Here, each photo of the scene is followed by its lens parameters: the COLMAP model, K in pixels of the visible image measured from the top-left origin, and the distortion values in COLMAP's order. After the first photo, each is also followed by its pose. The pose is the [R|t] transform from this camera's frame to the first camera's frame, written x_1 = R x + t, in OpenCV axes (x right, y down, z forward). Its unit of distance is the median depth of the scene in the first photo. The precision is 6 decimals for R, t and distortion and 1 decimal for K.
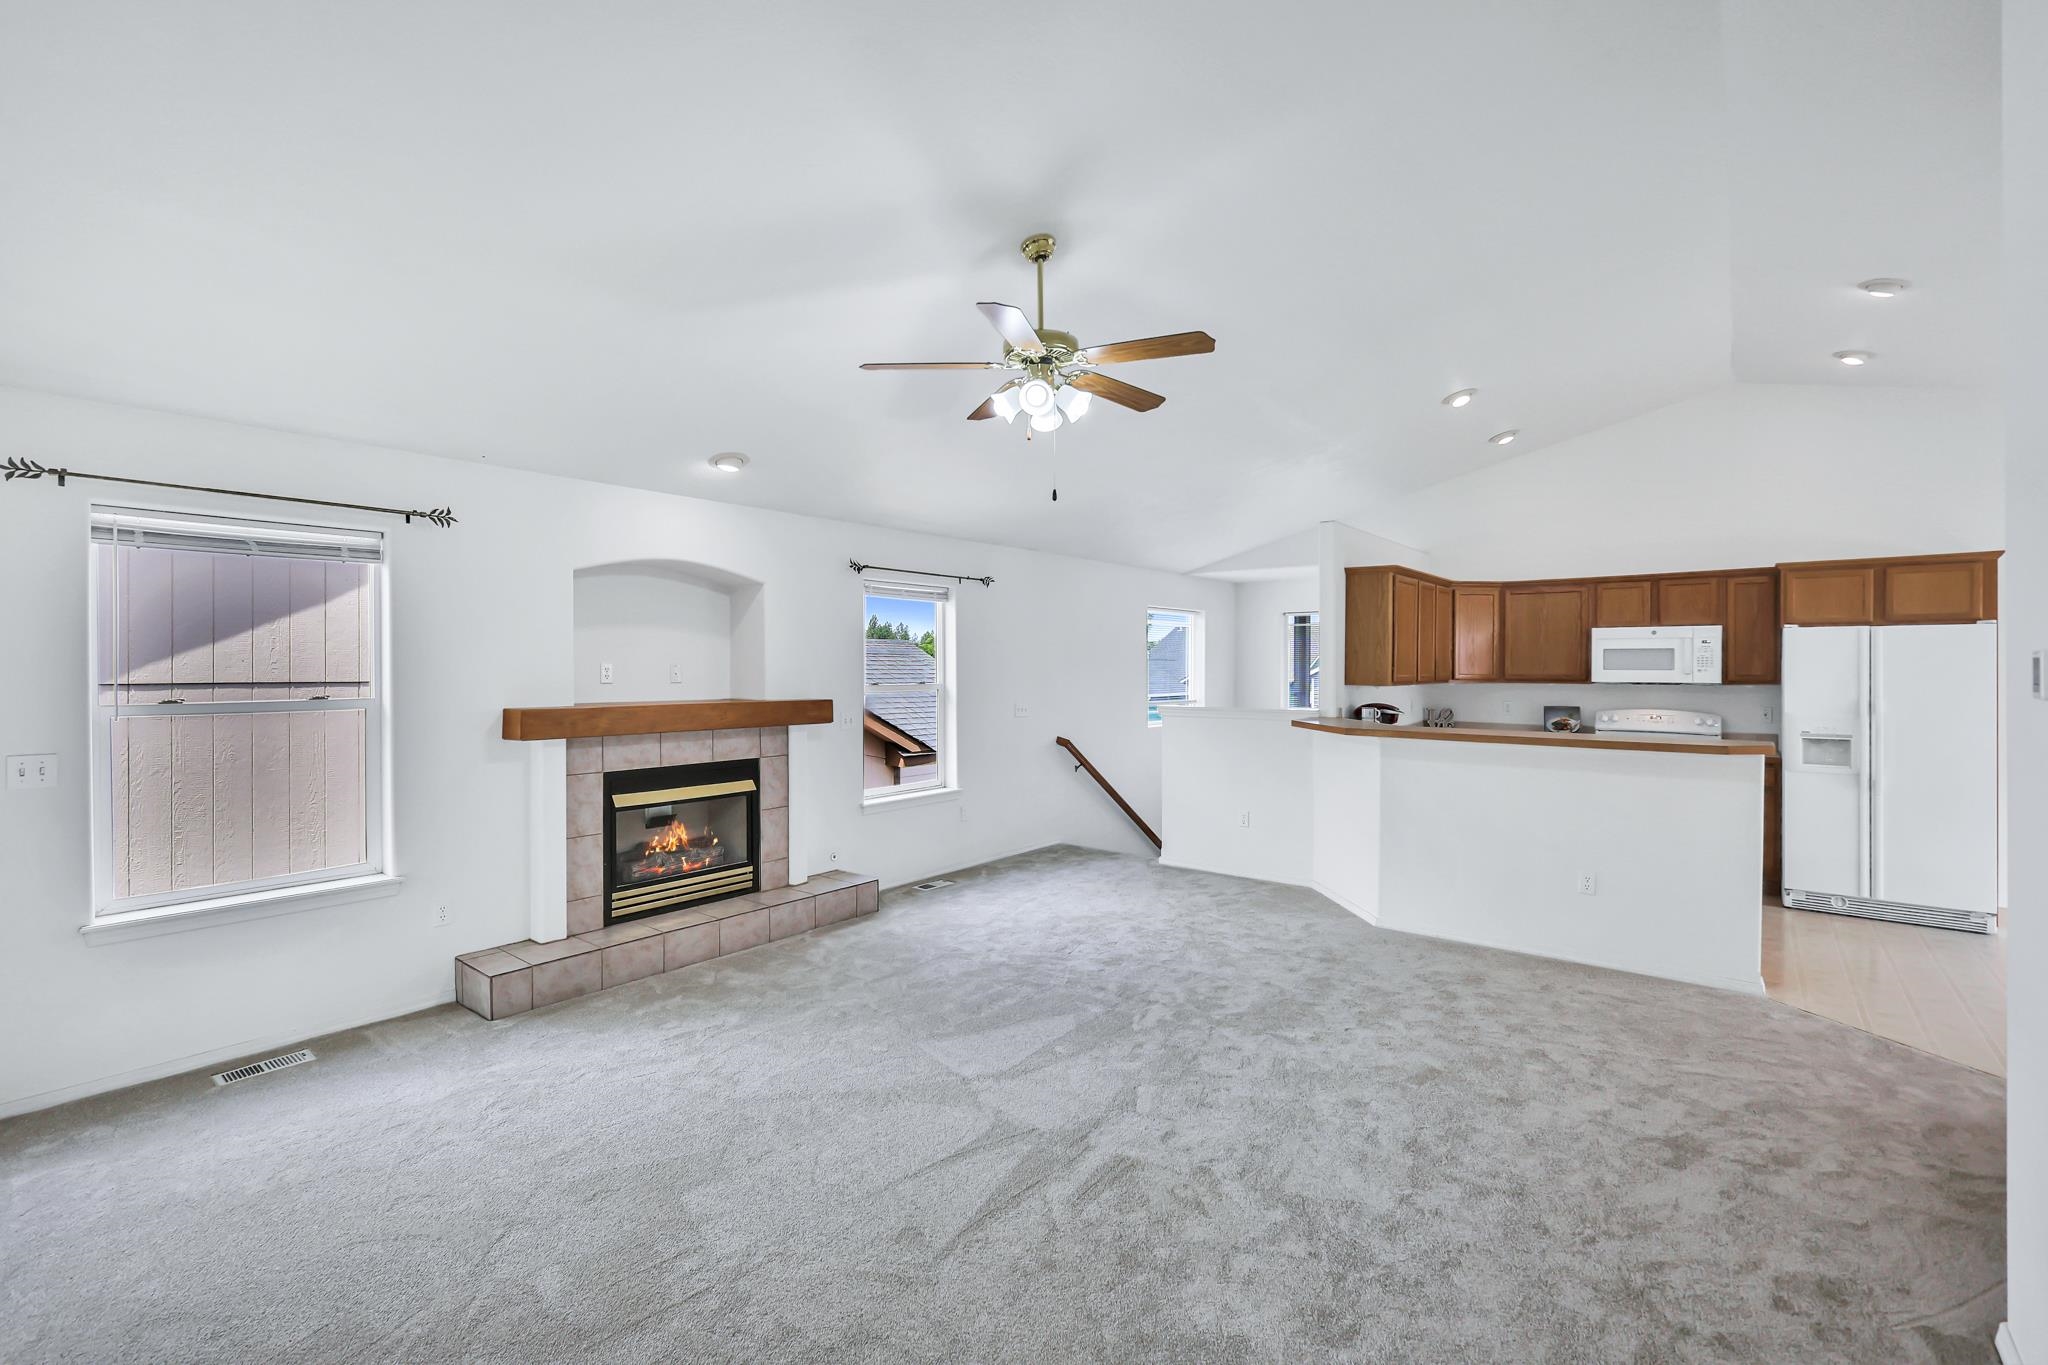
lens RADIAL K [[896.9, 0, 1017.0], [0, 896.9, 672.6], [0, 0, 1]] dist [0.015971, -0.000319]
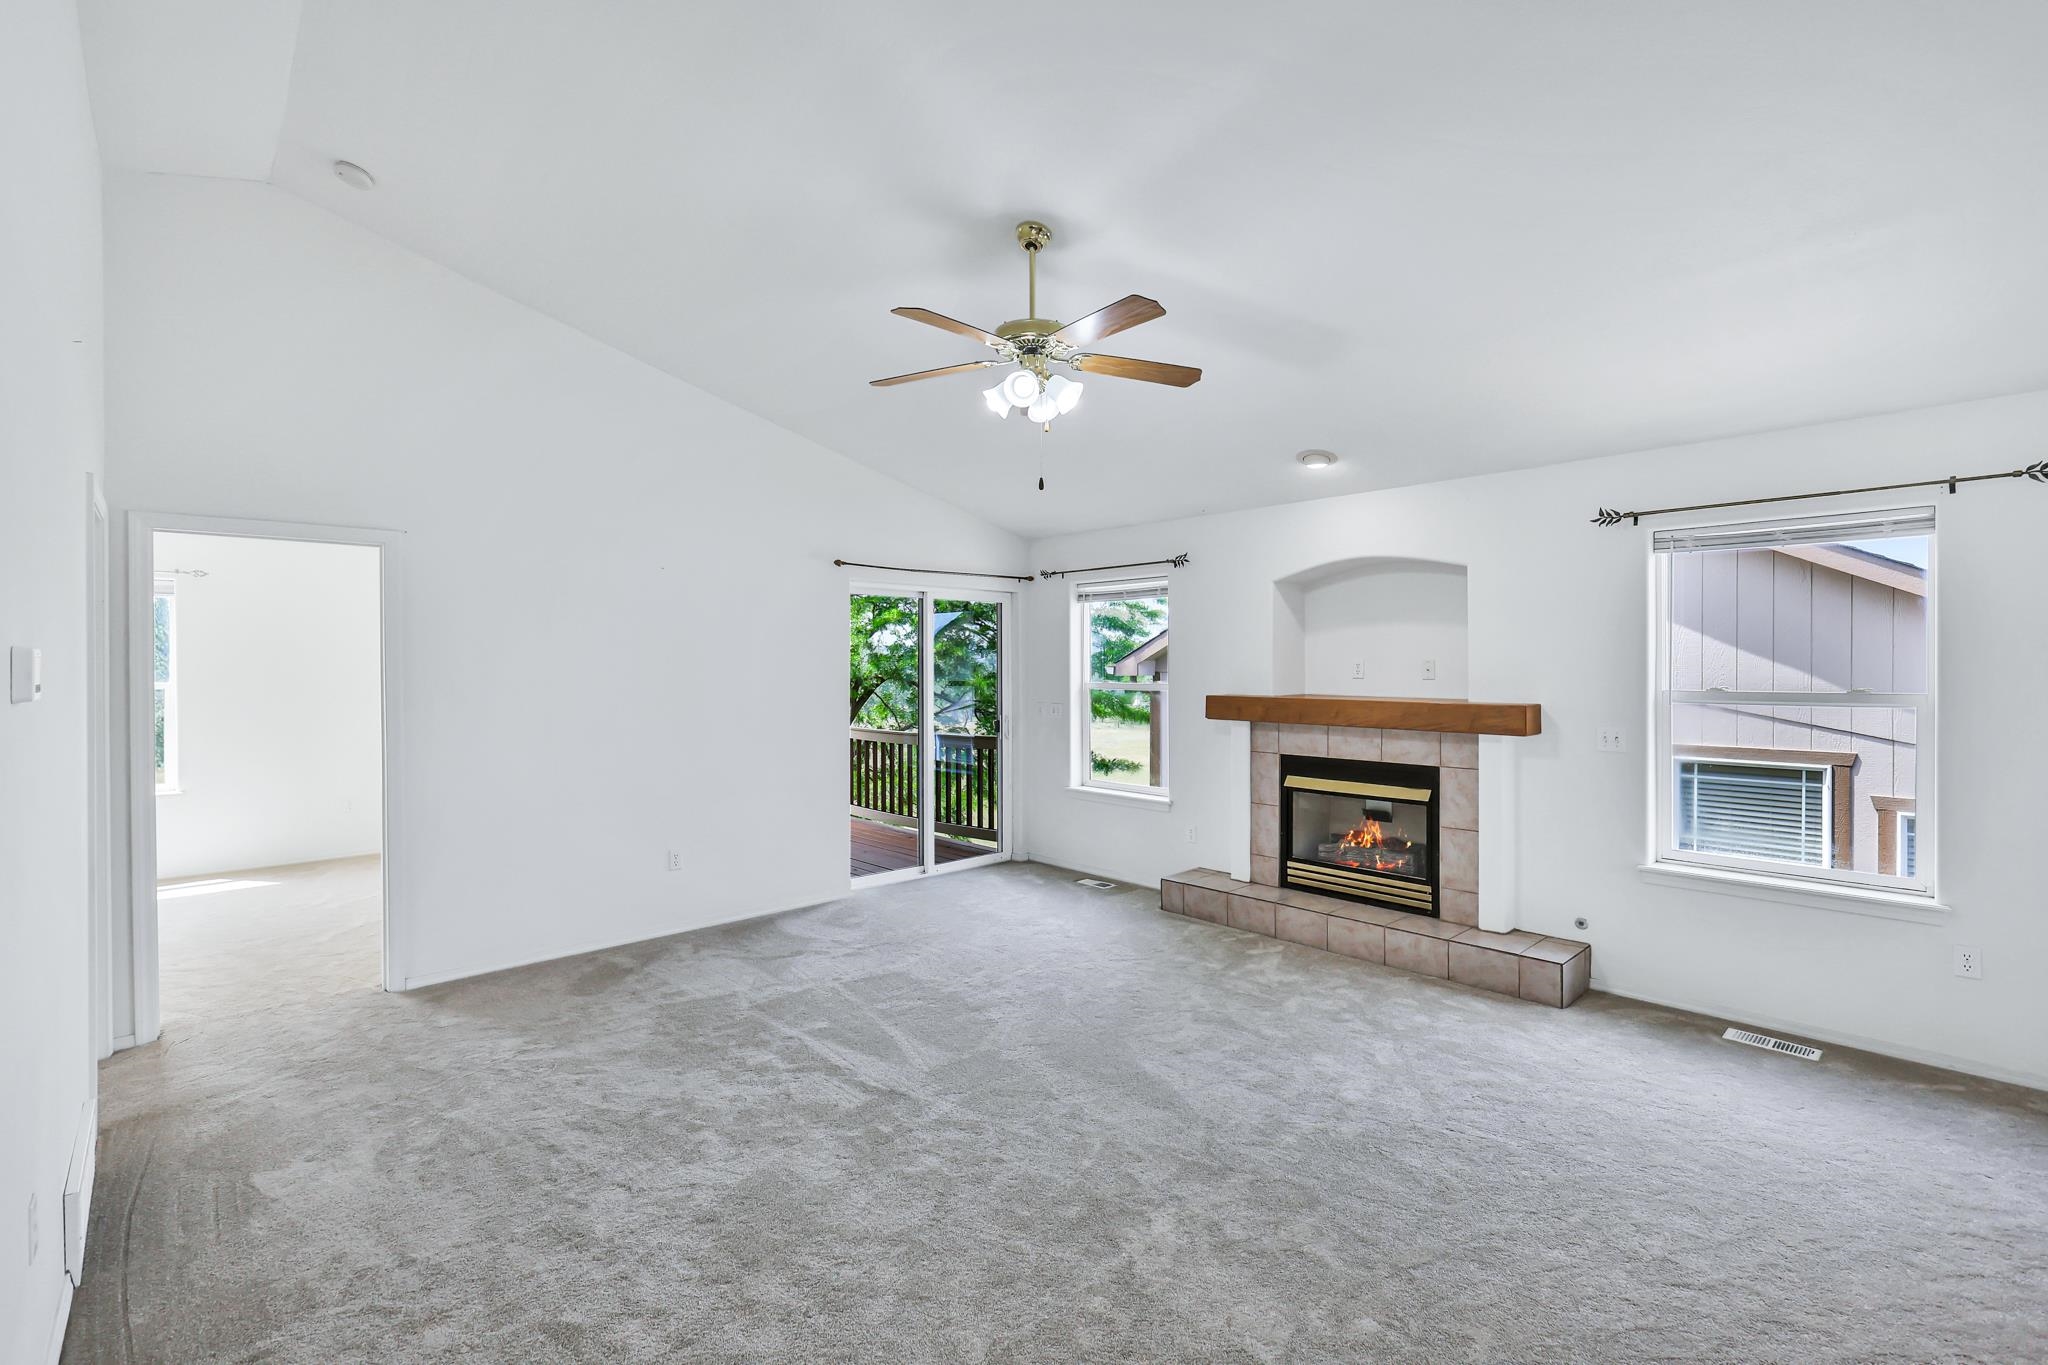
lens RADIAL K [[896.9, 0, 1042.7], [0, 896.9, 672.7], [0, 0, 1]] dist [0.015971, -0.000319]
pose [[-0.109881, 0.005042, -0.993932, 0.617638], [-0.008516, 0.999946, 0.006014, 0.000952], [0.993908, 0.009125, -0.109832, 0.694569]]
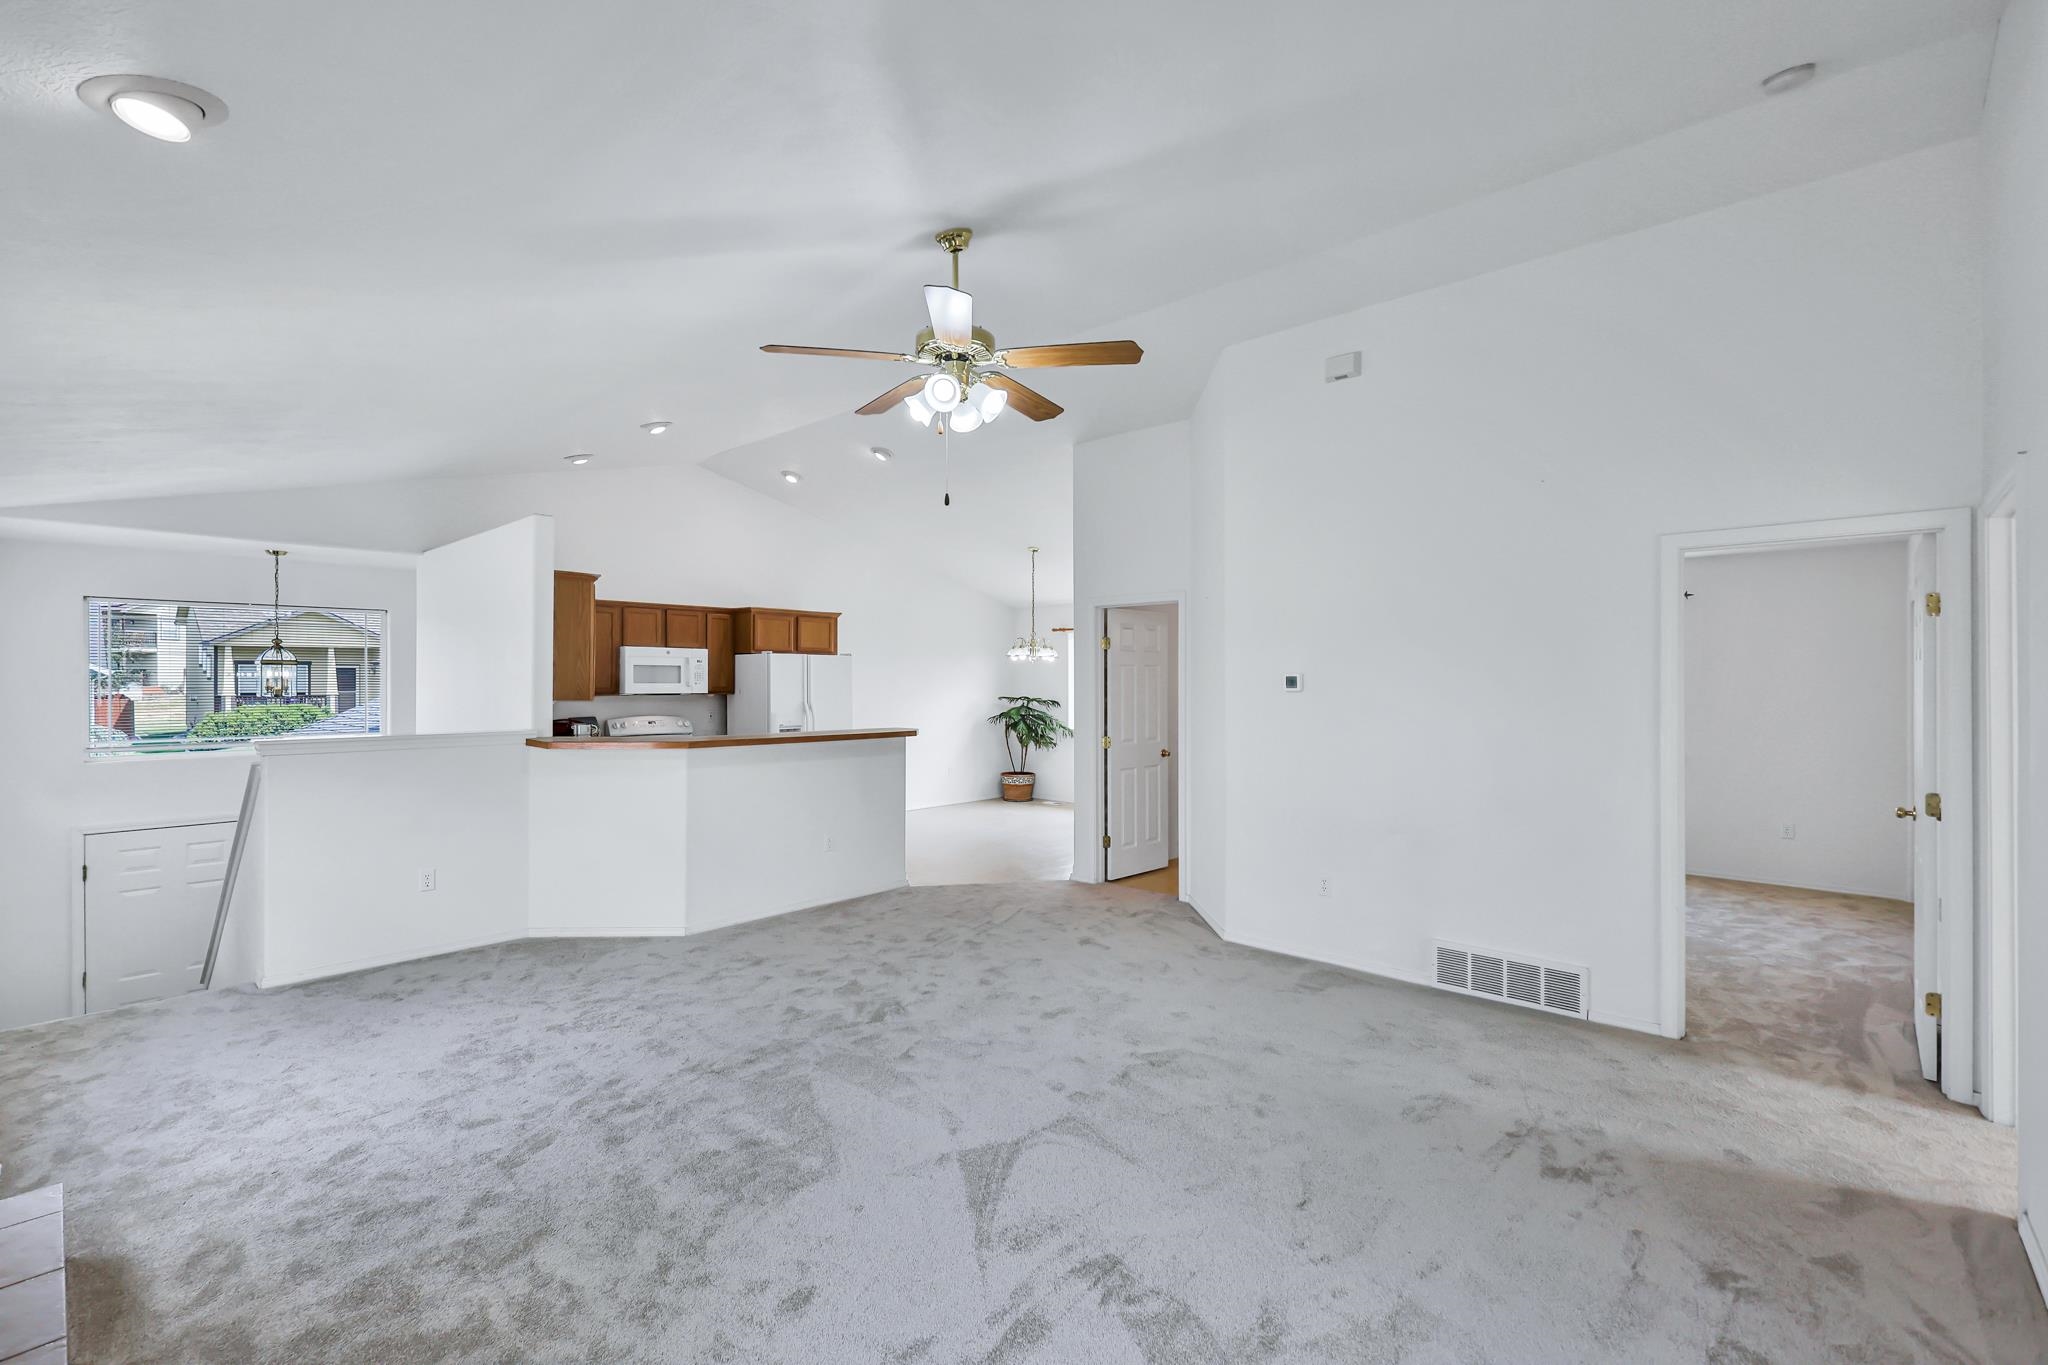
lens RADIAL K [[896.9, 0, 1025.7], [0, 896.9, 677.1], [0, 0, 1]] dist [0.015971, -0.000319]
pose [[0.060708, 0.002192, 0.998153, -0.575218], [0.007822, 0.999966, -0.002672, -0.004441], [-0.998125, 0.007970, 0.060689, 0.534645]]
